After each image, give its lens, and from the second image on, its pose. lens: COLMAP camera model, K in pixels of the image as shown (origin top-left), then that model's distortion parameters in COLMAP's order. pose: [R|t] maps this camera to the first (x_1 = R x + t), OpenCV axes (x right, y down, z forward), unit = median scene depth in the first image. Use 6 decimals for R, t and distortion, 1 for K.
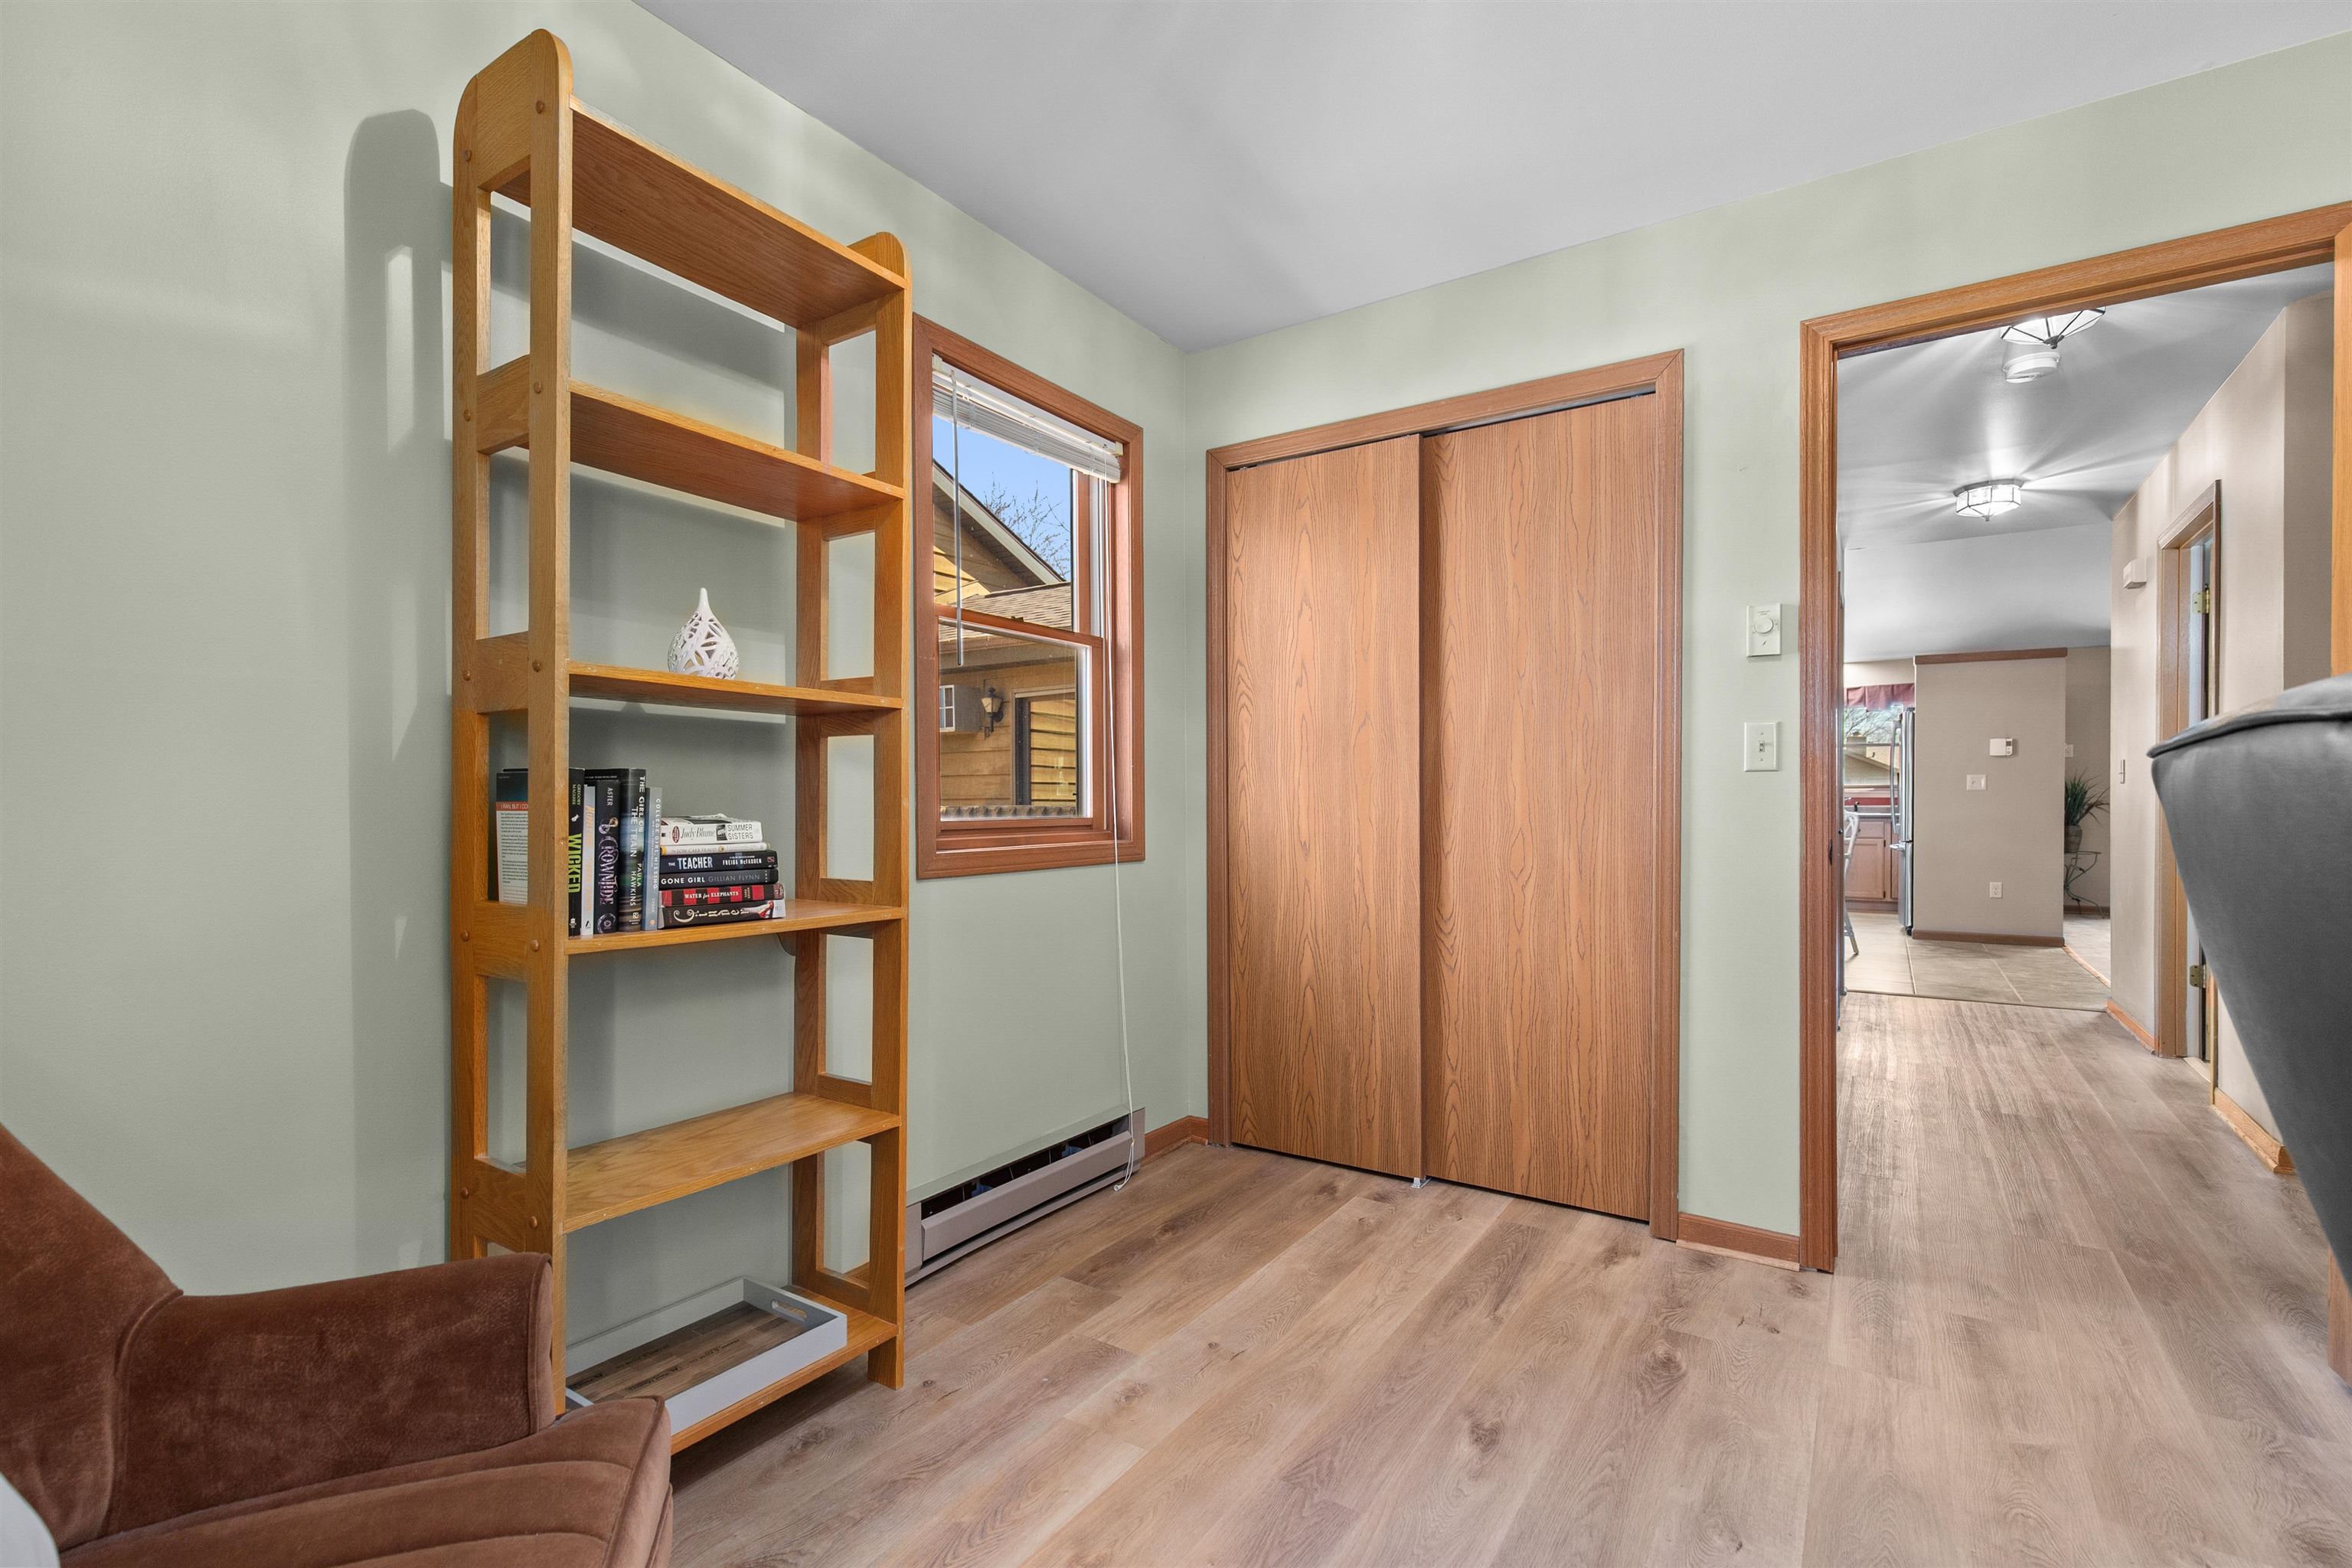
lens RADIAL K [[1058.2, 0, 1169.8], [0, 1058.2, 814.4], [0, 0, 1]] dist [0.002769, 0.000301]
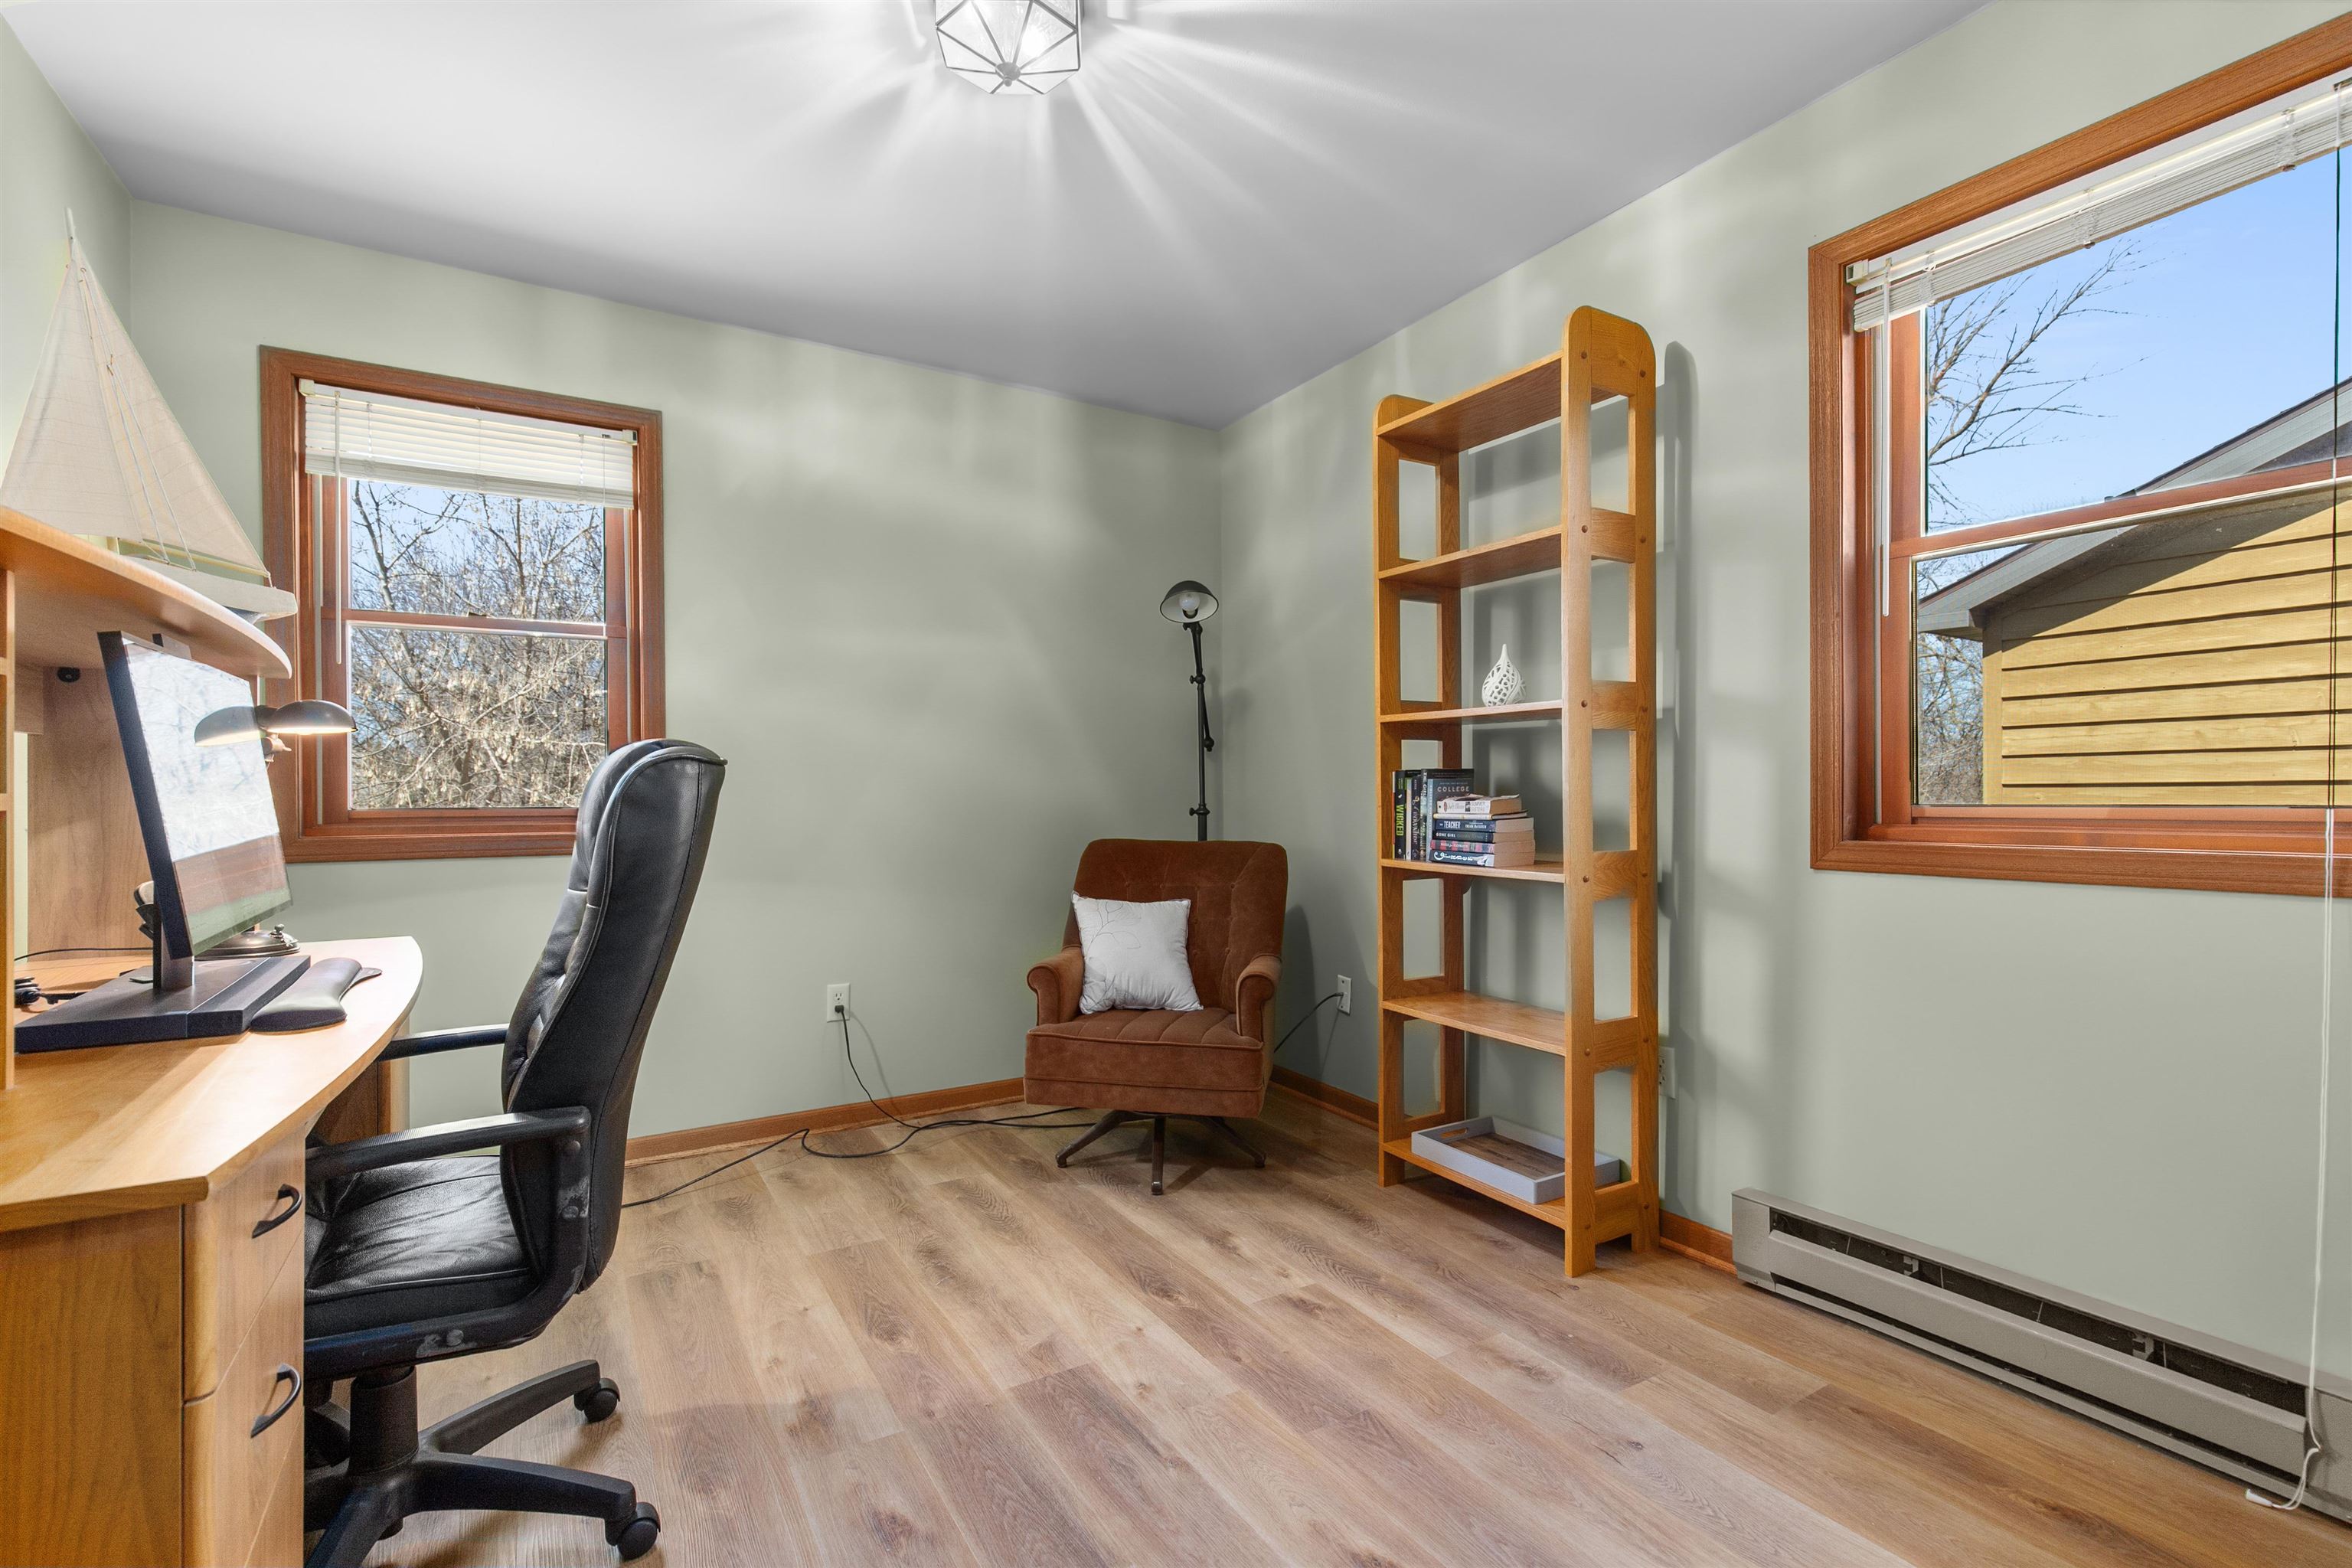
lens RADIAL K [[1058.2, 0, 1169.8], [0, 1058.2, 814.4], [0, 0, 1]] dist [0.002769, 0.000301]
pose [[-0.446695, 0.017450, -0.894516, 1.125362], [0.001119, 0.999820, 0.018946, -0.000781], [0.894686, 0.007462, -0.446634, 1.268409]]
